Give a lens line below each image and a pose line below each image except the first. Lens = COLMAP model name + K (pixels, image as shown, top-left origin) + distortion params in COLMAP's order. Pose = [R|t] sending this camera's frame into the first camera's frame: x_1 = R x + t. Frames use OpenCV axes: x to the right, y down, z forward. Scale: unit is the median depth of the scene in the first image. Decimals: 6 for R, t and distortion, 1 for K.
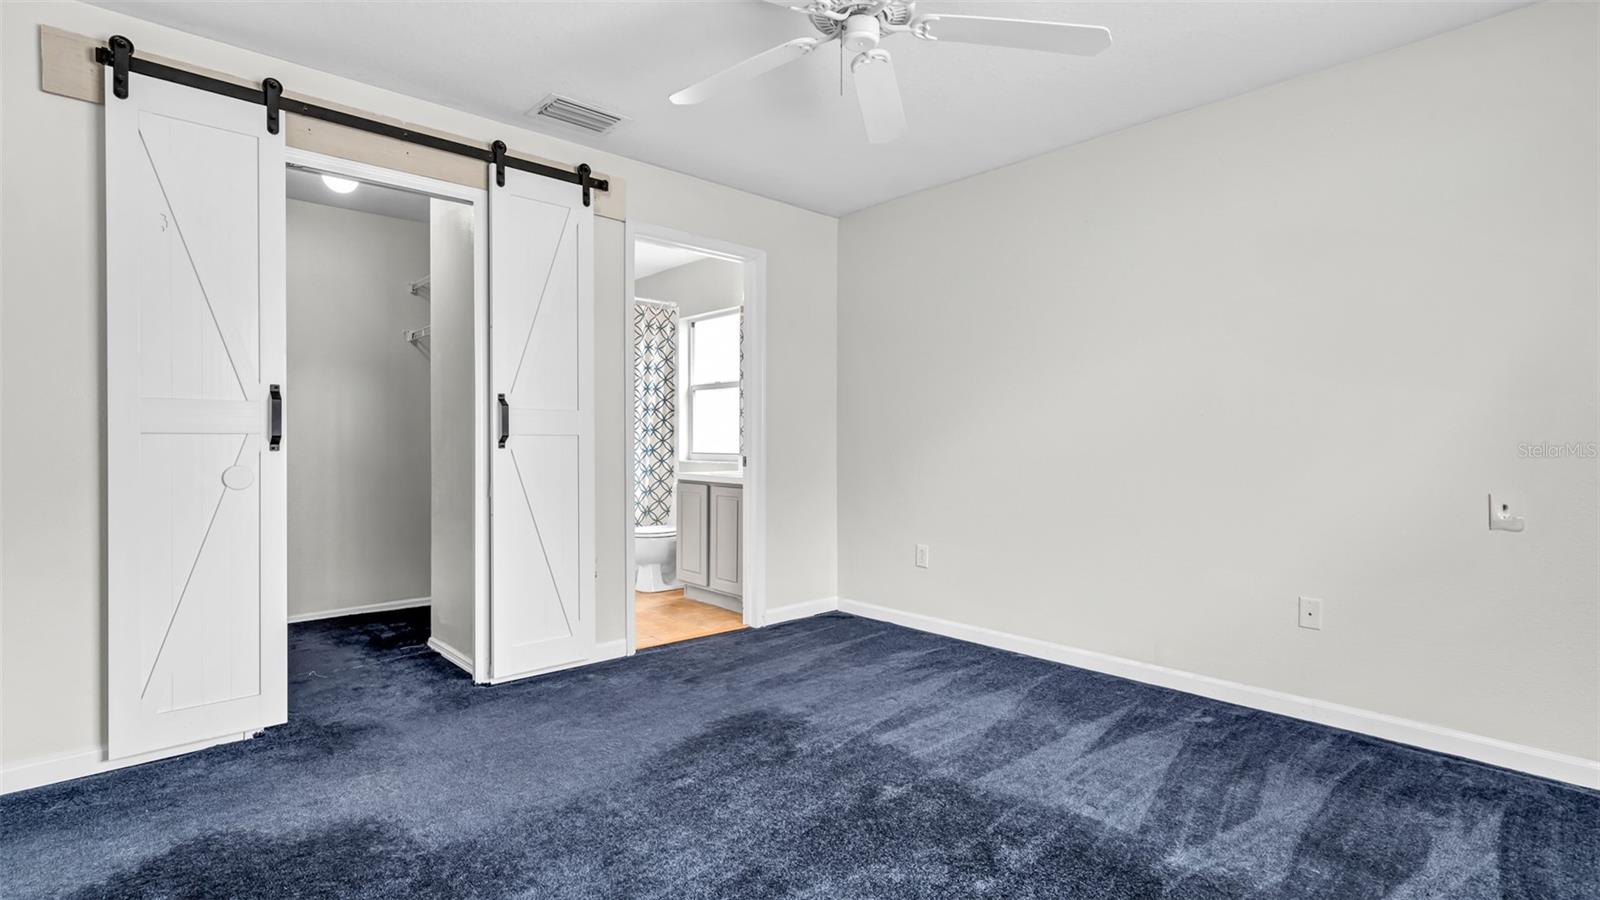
lens RADIAL K [[737.6, 0, 796.6], [0, 737.6, 436.8], [0, 0, 1]] dist [-0.000263, 0.000088]
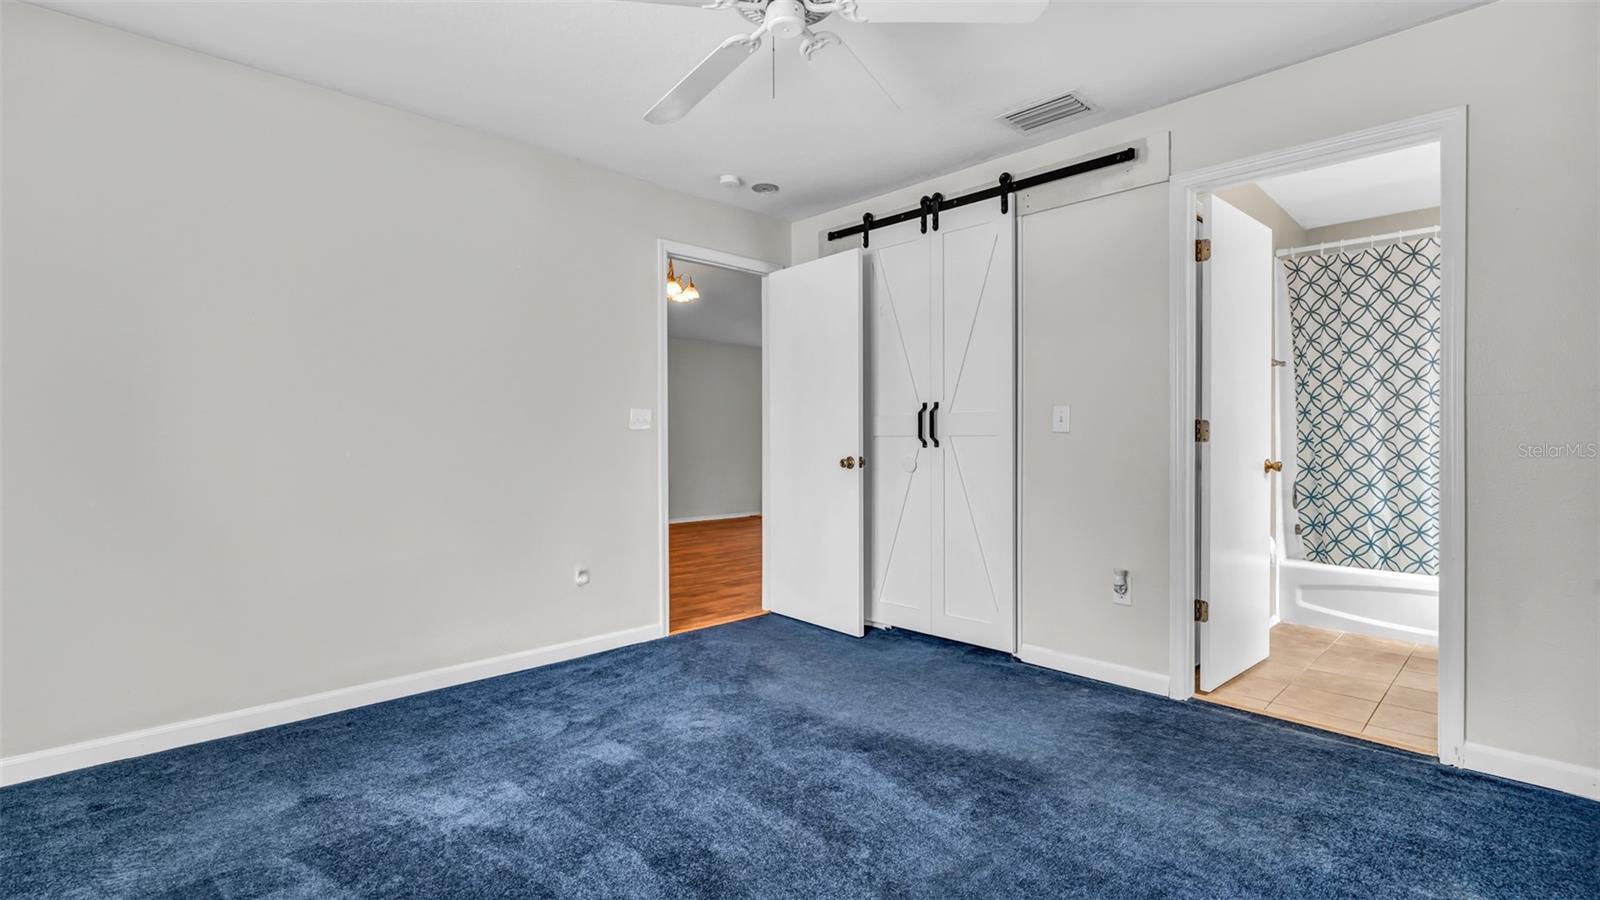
lens RADIAL K [[737.6, 0, 796.6], [0, 737.6, 436.8], [0, 0, 1]] dist [-0.000263, 0.000088]
pose [[0.017262, -0.001941, -0.999849, 0.757891], [-0.000689, 0.999998, -0.001953, 0.002498], [0.999851, 0.000723, 0.017261, 0.706022]]
